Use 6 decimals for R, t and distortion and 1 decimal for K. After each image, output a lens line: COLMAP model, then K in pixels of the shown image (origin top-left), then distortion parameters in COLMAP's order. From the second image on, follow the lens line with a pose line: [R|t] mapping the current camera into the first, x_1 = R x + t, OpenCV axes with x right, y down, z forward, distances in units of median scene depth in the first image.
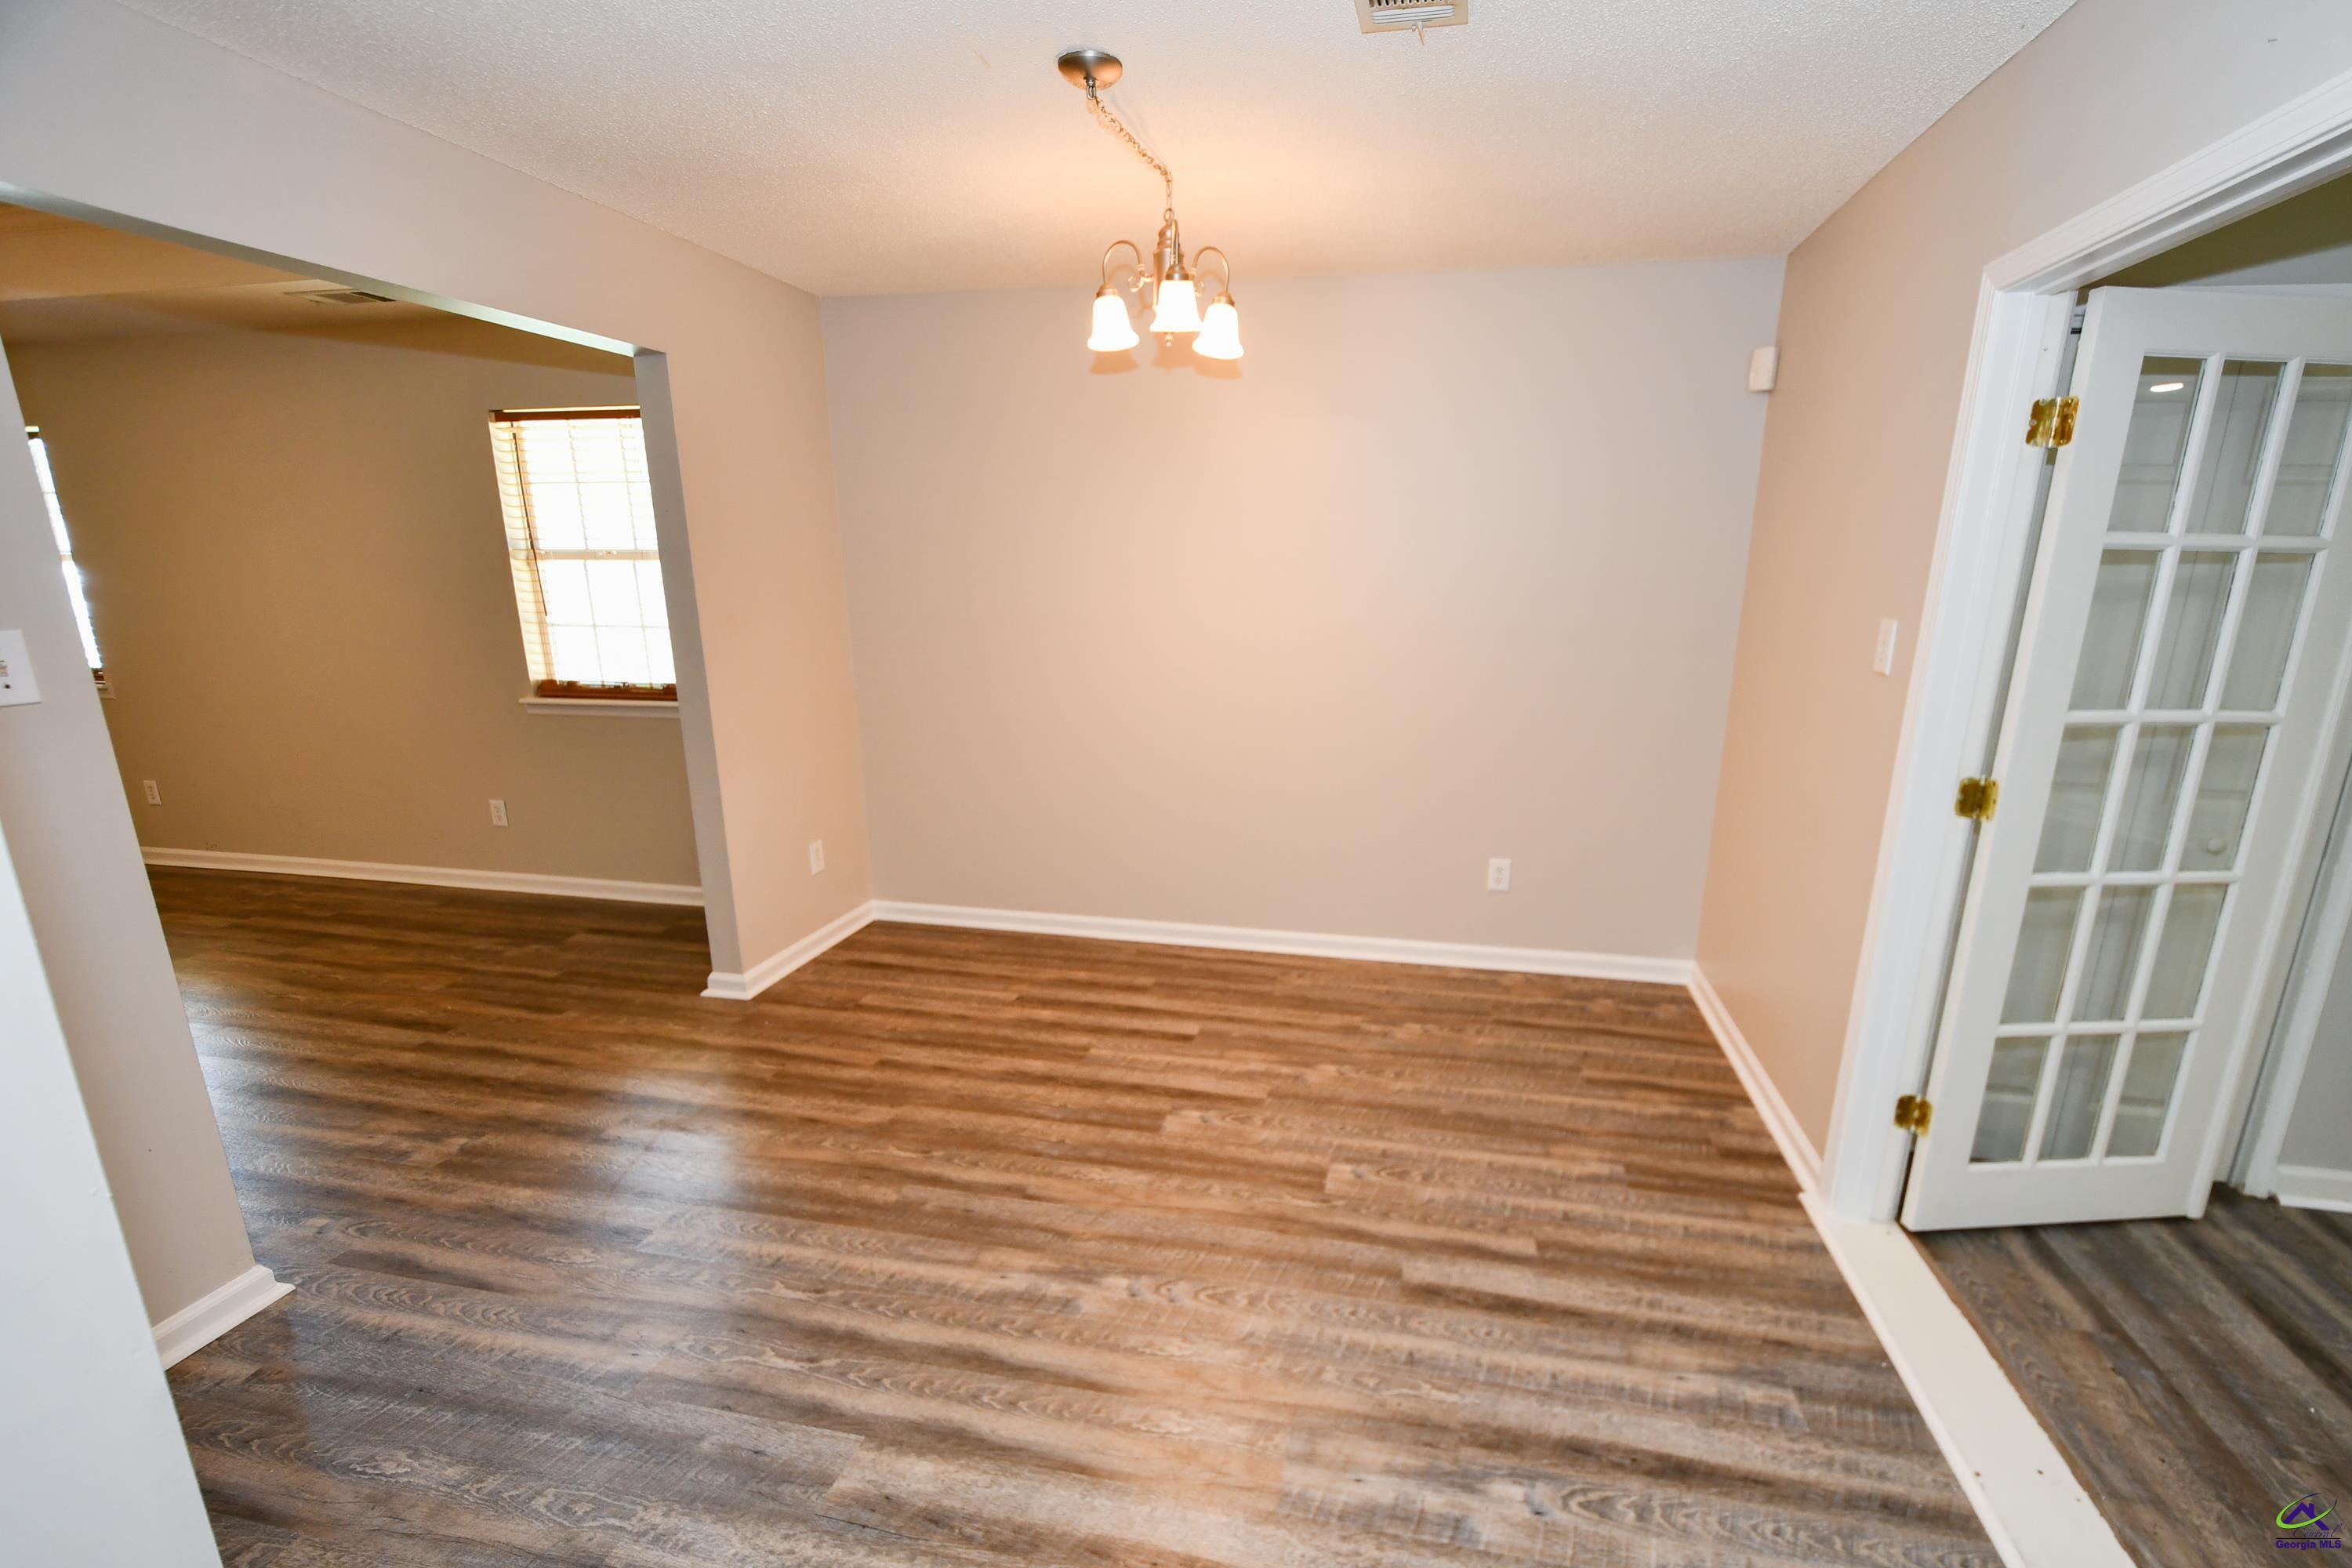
lens RADIAL K [[1045.2, 0, 1217.7], [0, 1045.2, 836.1], [0, 0, 1]] dist [0.011758, -0.010745]
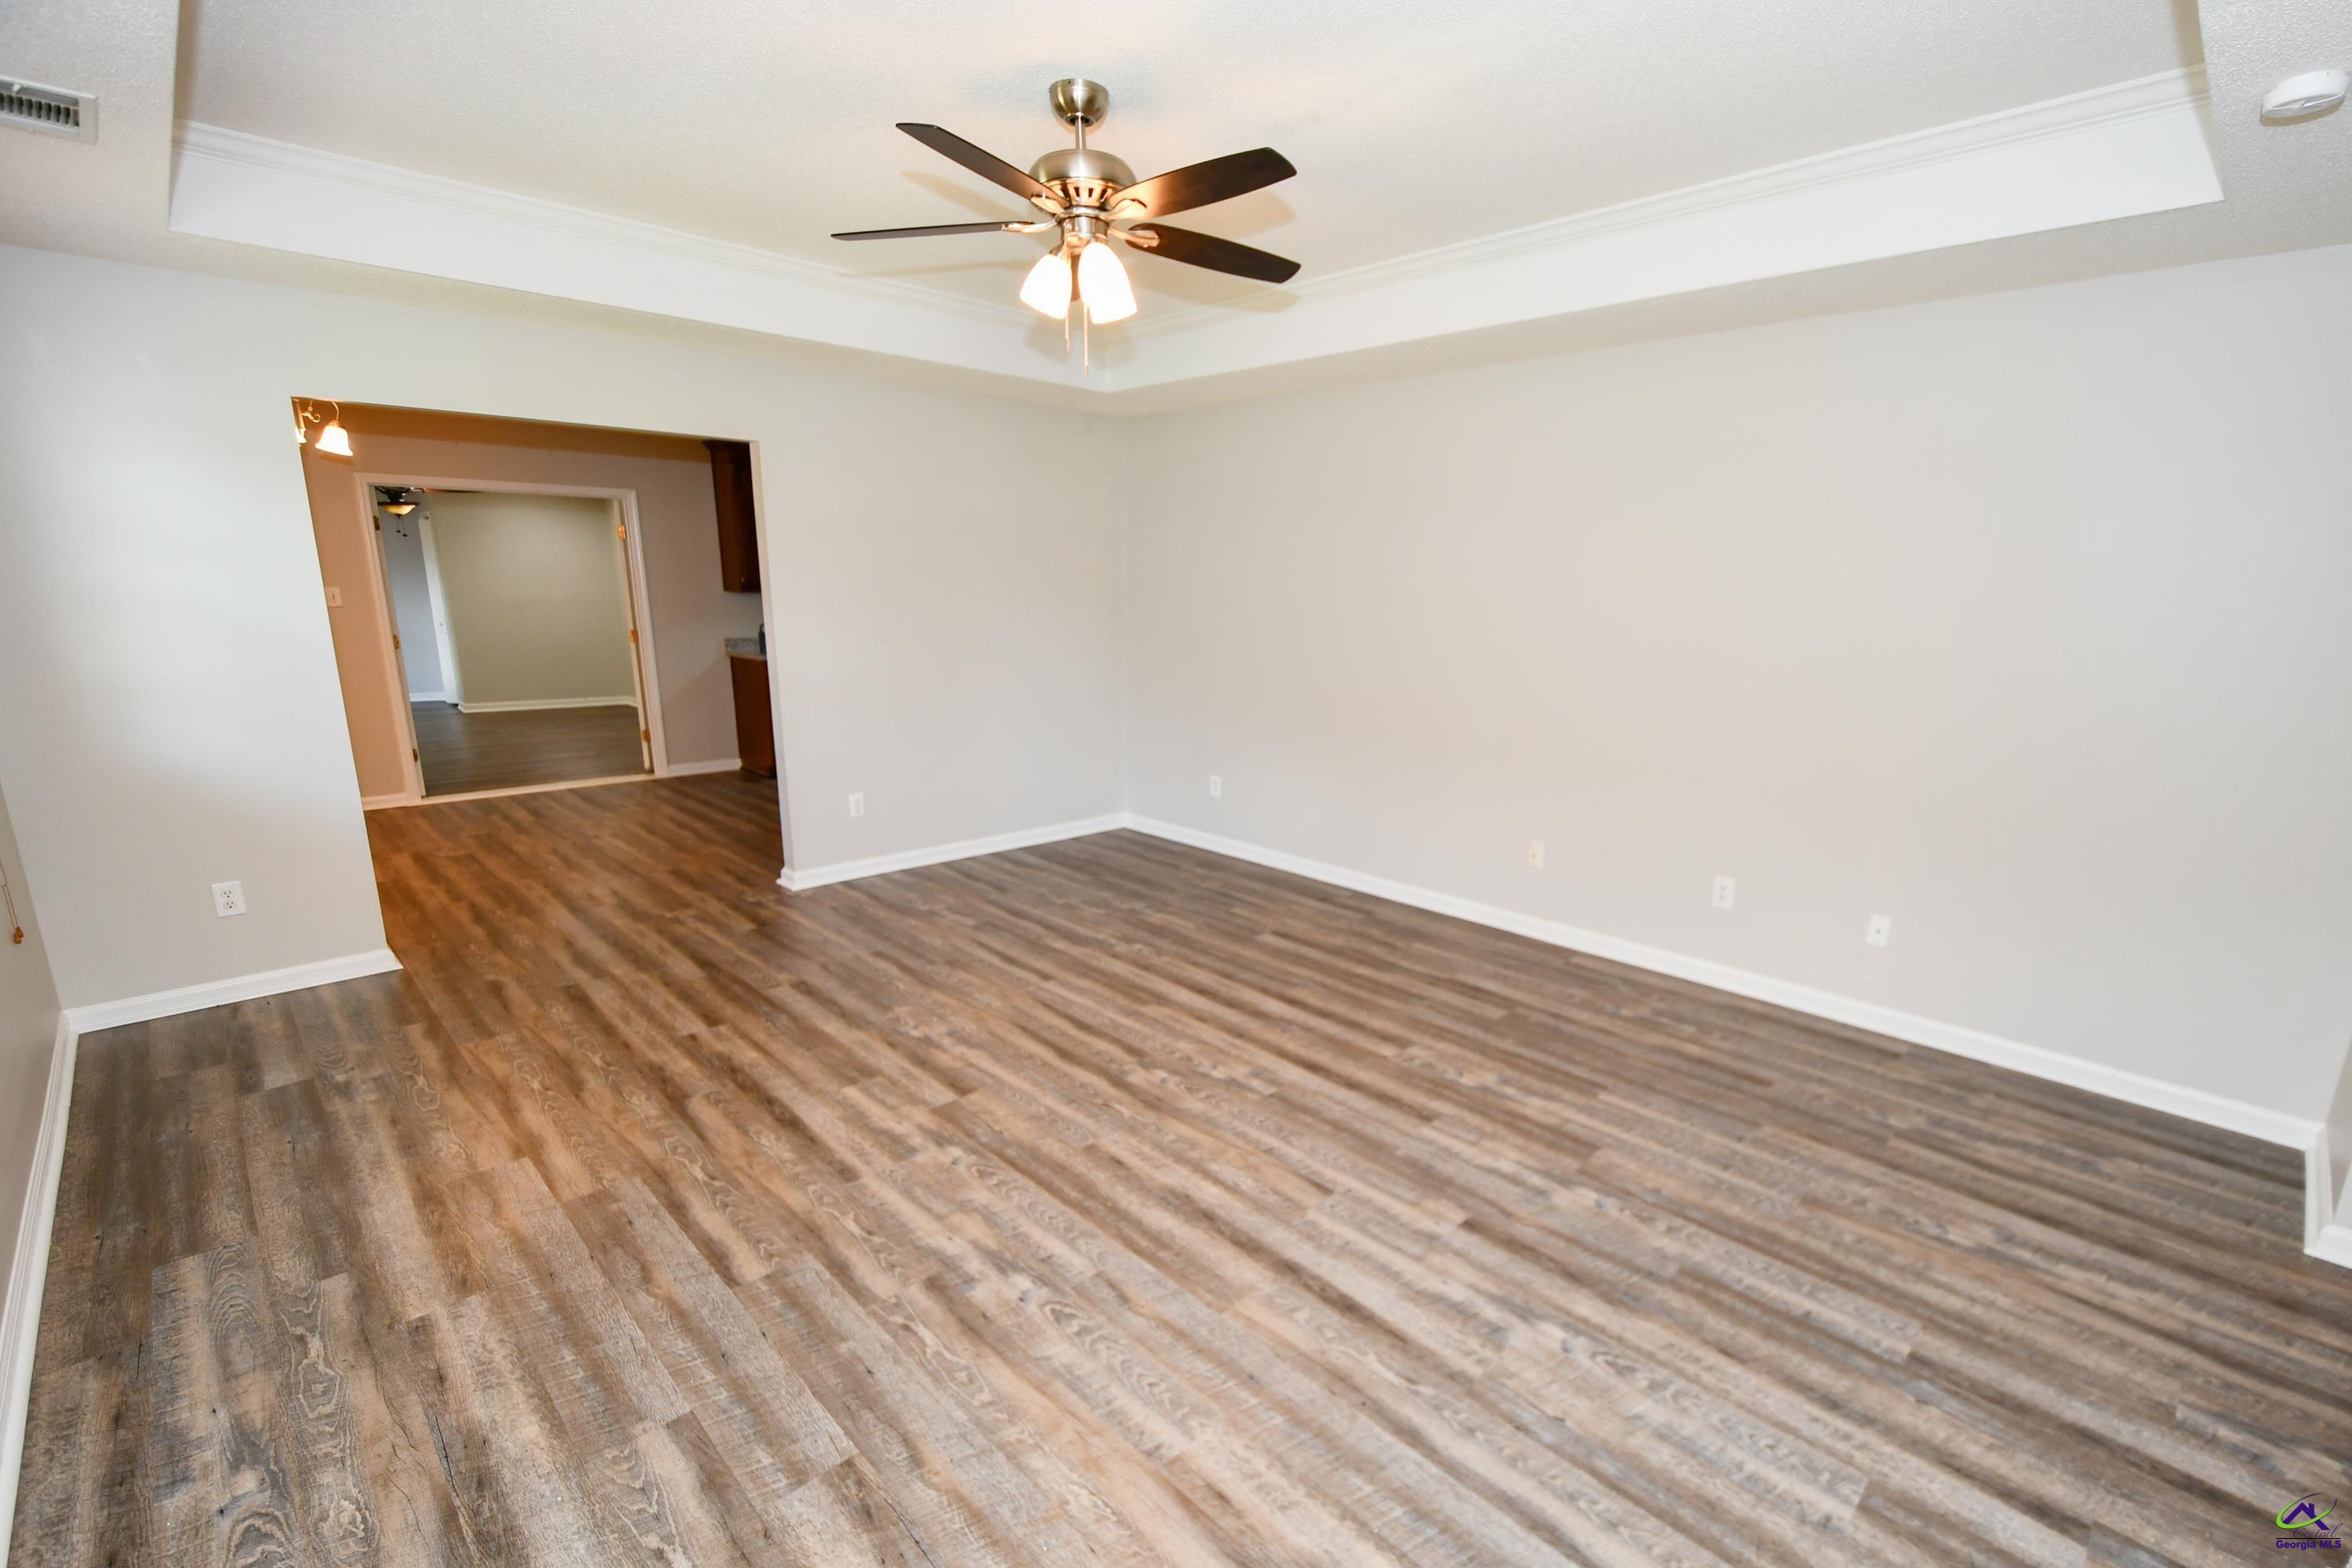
lens RADIAL K [[1027.0, 0, 1237.3], [0, 1027.0, 831.3], [0, 0, 1]] dist [0.010825, -0.009804]
pose [[-0.845459, -0.144526, 0.514112, -1.596430], [0.123169, 0.883960, 0.451048, -0.320021], [-0.519643, 0.444665, -0.729550, 1.146360]]
